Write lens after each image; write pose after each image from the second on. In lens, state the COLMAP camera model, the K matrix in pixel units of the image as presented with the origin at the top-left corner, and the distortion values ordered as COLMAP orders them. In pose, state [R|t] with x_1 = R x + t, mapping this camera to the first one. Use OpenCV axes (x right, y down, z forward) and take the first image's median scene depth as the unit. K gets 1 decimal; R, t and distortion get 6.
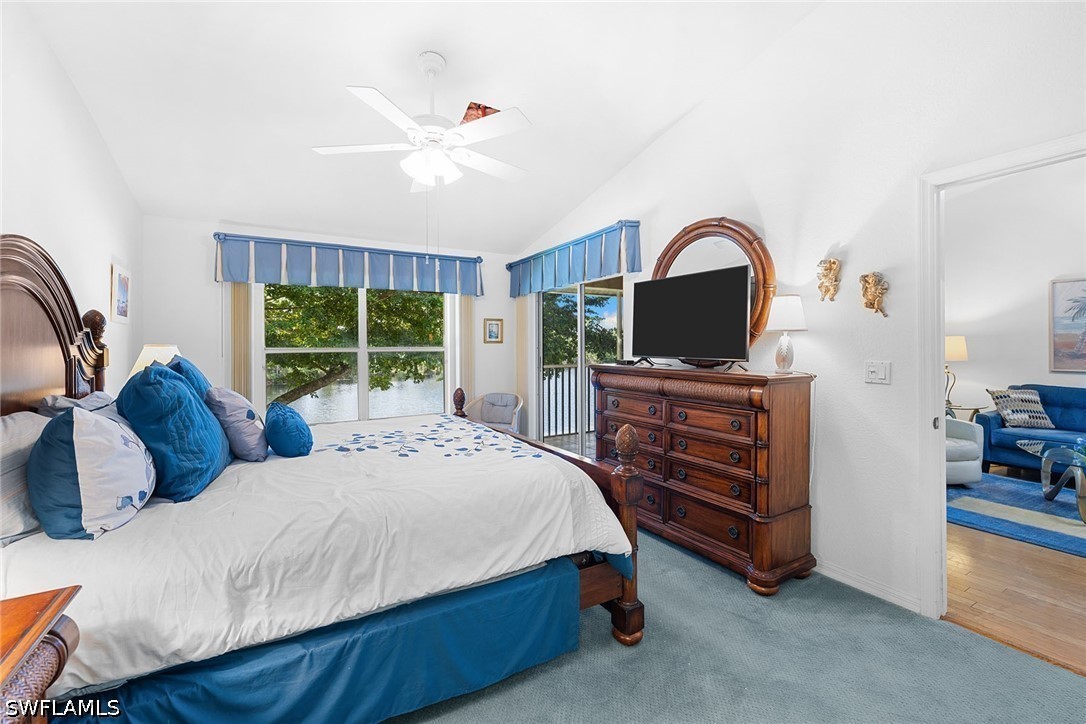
lens RADIAL K [[454.8, 0, 536.6], [0, 454.8, 355.0], [0, 0, 1]] dist [0.002385, 0.000120]
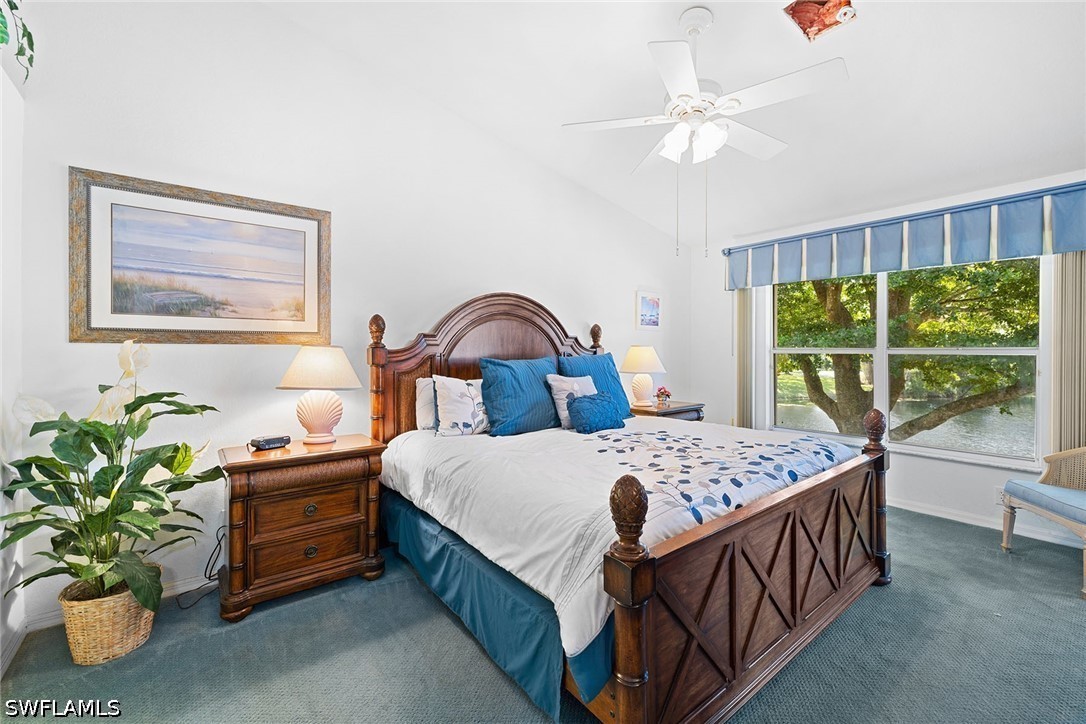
lens RADIAL K [[454.8, 0, 537.9], [0, 454.8, 354.0], [0, 0, 1]] dist [0.002385, 0.000120]
pose [[0.133437, 0.011211, -0.990994, 0.373409], [-0.018120, 0.999796, 0.008871, -0.003691], [0.990892, 0.016773, 0.133613, 0.369084]]
